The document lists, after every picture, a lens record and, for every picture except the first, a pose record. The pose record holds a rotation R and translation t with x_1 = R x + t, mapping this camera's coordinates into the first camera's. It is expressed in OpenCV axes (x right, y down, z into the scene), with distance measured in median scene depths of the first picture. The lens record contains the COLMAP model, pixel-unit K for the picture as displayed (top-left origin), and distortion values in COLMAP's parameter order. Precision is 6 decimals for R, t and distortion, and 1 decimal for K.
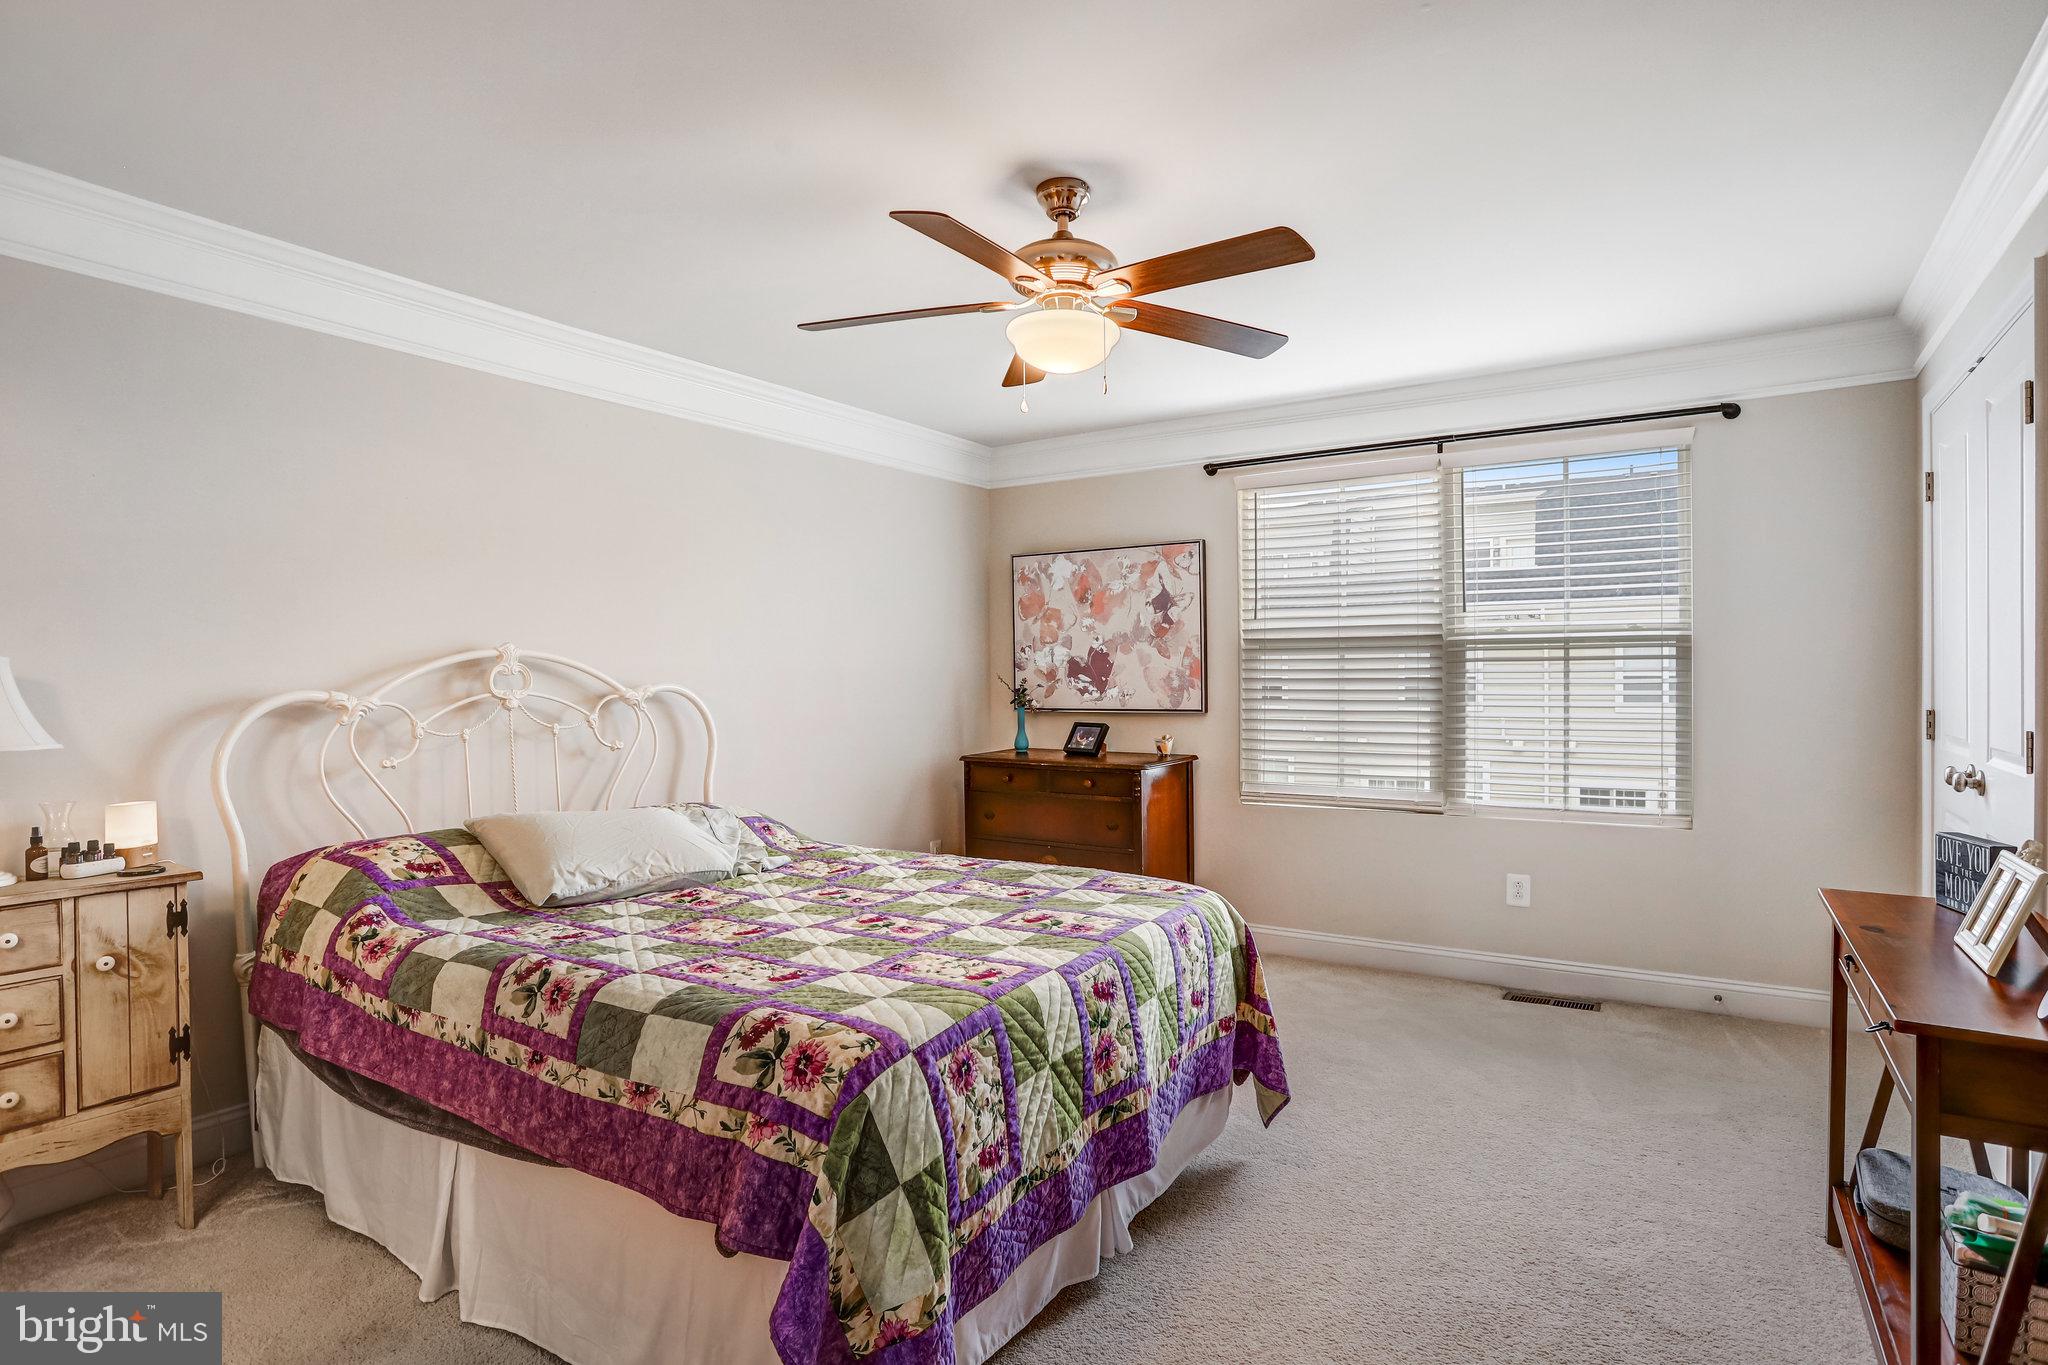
lens RADIAL K [[1070.4, 0, 1024.5], [0, 1070.4, 673.8], [0, 0, 1]] dist [-0.062407, 0.014557]
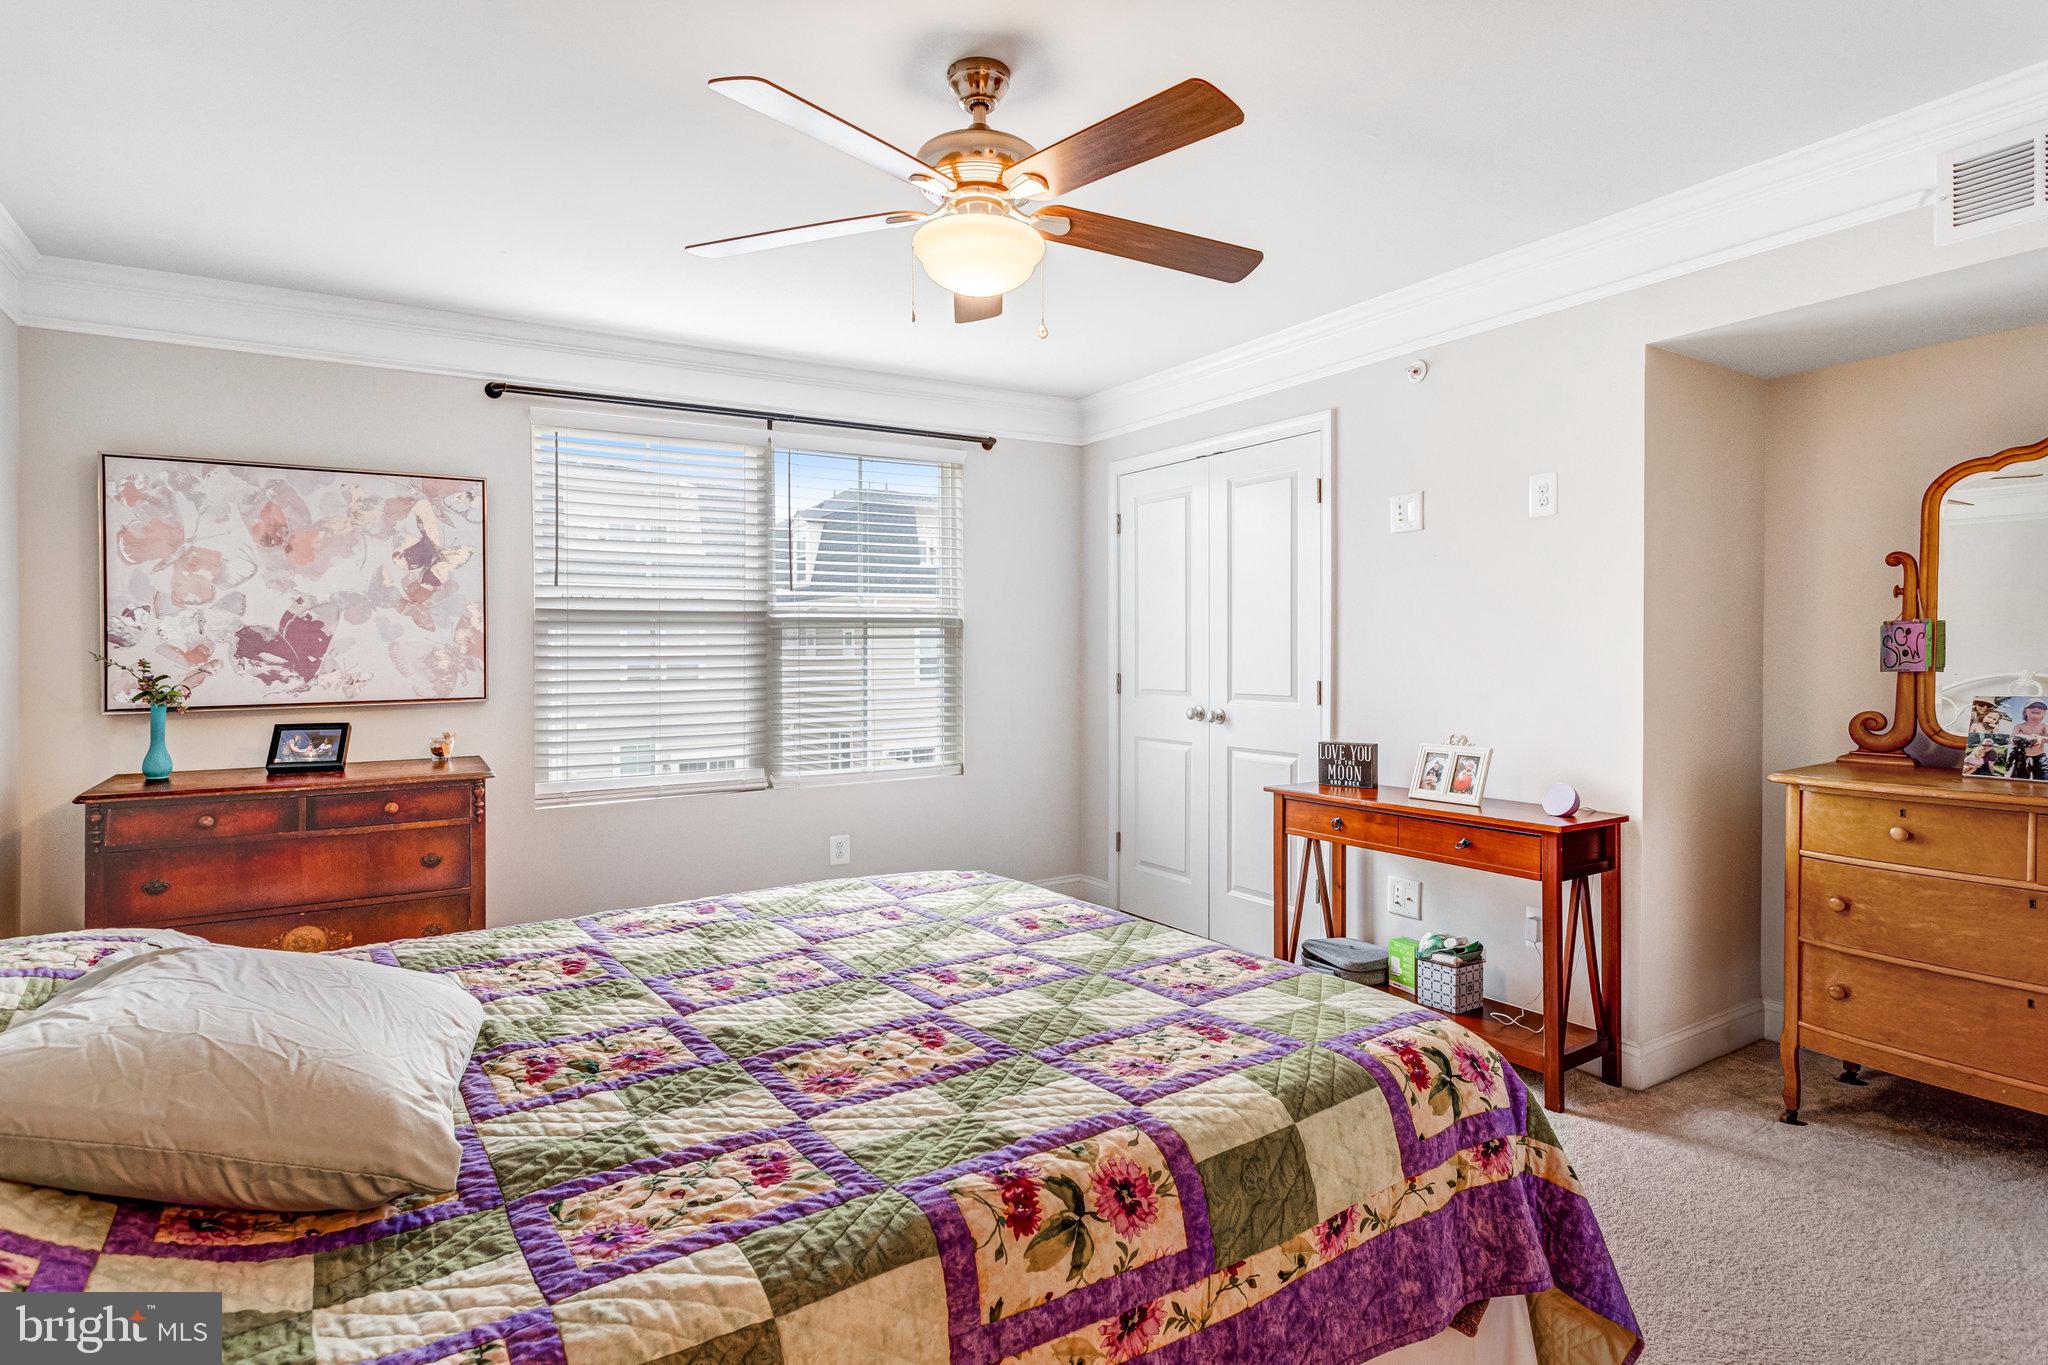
lens RADIAL K [[1071.4, 0, 1032.8], [0, 1071.4, 682.5], [0, 0, 1]] dist [-0.022251, 0.014087]
pose [[0.403392, -0.025048, 0.914685, -0.386083], [0.005173, 0.999672, 0.025094, 0.005414], [-0.915013, -0.005391, 0.403389, 0.320170]]
